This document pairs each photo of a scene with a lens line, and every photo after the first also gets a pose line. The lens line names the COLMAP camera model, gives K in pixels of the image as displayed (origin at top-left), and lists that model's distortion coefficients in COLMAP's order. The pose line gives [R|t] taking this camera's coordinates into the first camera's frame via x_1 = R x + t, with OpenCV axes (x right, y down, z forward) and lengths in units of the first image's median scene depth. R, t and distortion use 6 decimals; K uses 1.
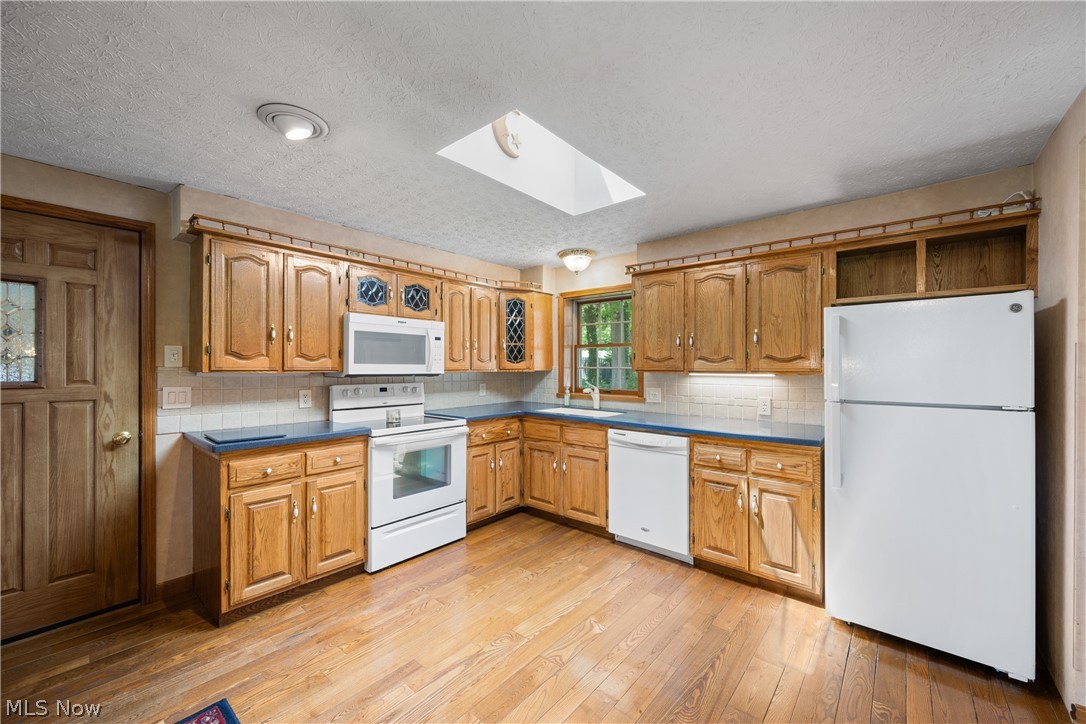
lens RADIAL K [[423.8, 0, 544.4], [0, 423.8, 364.0], [0, 0, 1]] dist [-0.003189, 0.000294]
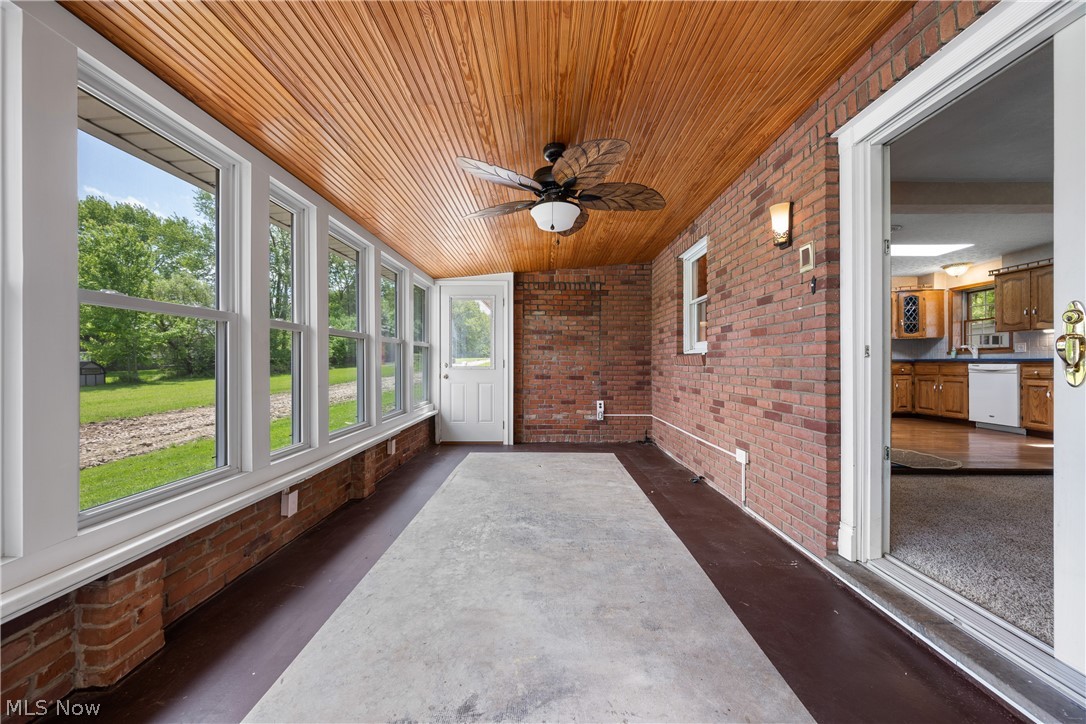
lens RADIAL K [[423.8, 0, 540.1], [0, 423.8, 365.6], [0, 0, 1]] dist [-0.003189, 0.000294]
pose [[0.631523, 0.004206, -0.775346, 0.384349], [0.000757, 0.999981, 0.006042, 0.143978], [0.775357, -0.004403, 0.631508, -1.540228]]
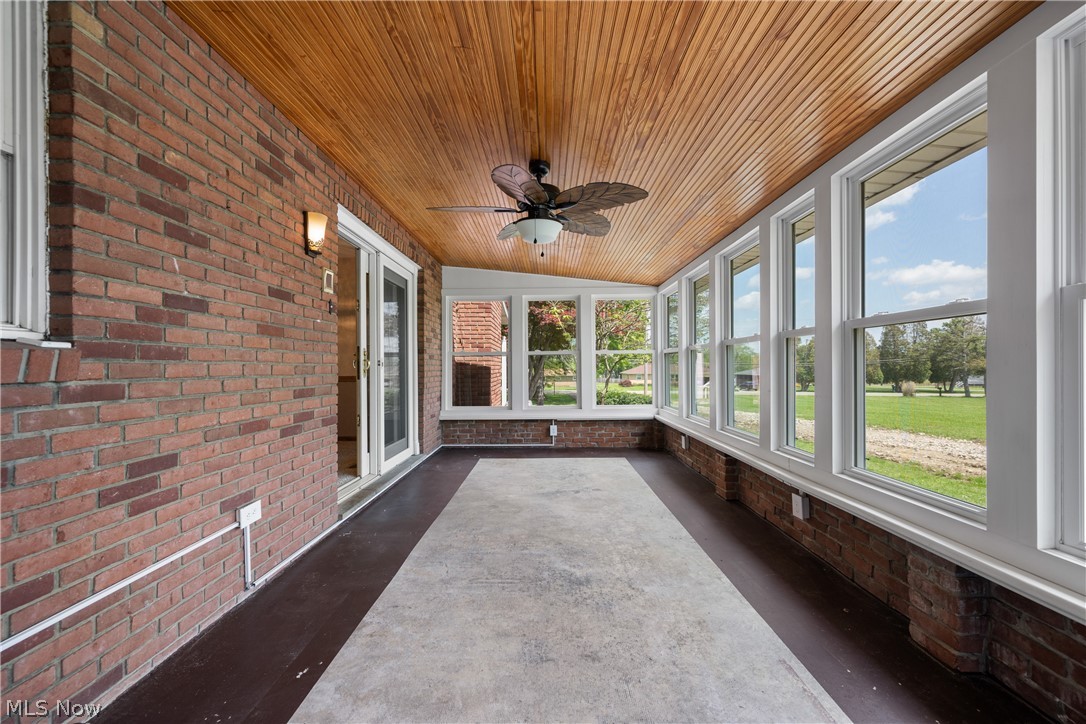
lens RADIAL K [[423.8, 0, 542.6], [0, 423.8, 367.0], [0, 0, 1]] dist [-0.003189, 0.000294]
pose [[-0.633406, 0.002339, 0.773816, -4.430015], [0.003386, 0.999994, -0.000251, 0.126547], [-0.773812, 0.002461, -0.633411, 2.503683]]
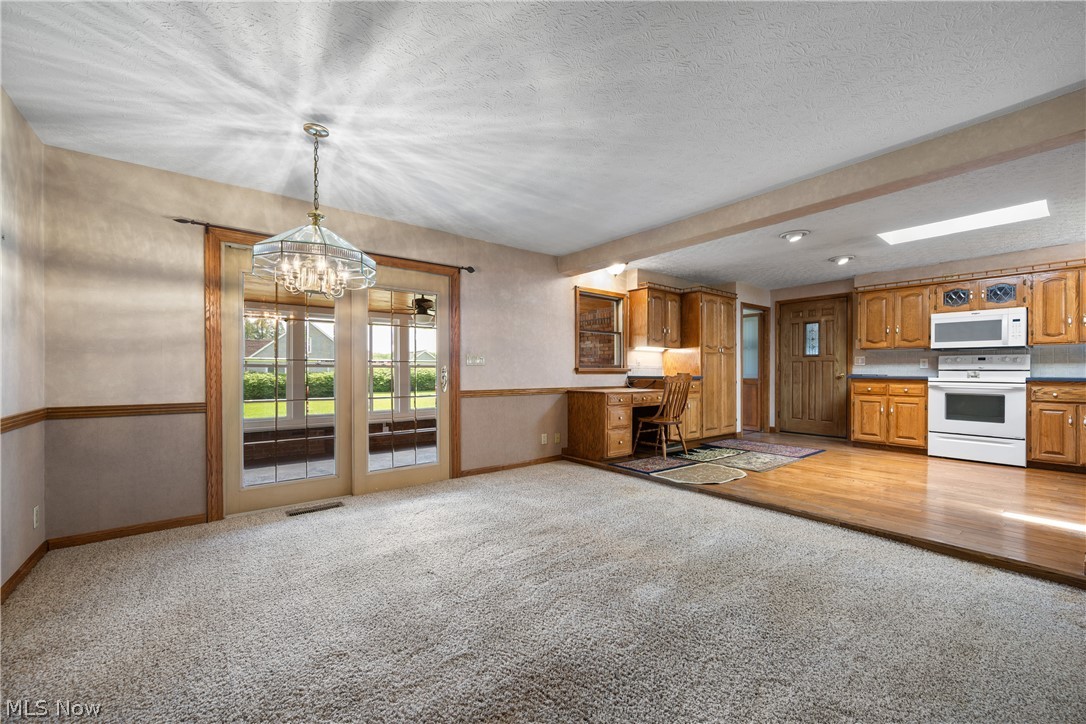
lens RADIAL K [[423.8, 0, 544.1], [0, 423.8, 371.1], [0, 0, 1]] dist [-0.003189, 0.000294]
pose [[-0.202722, -0.001685, -0.979235, 1.426829], [0.002523, 0.999994, -0.002243, 0.105592], [0.979233, -0.002925, -0.202717, -0.215887]]
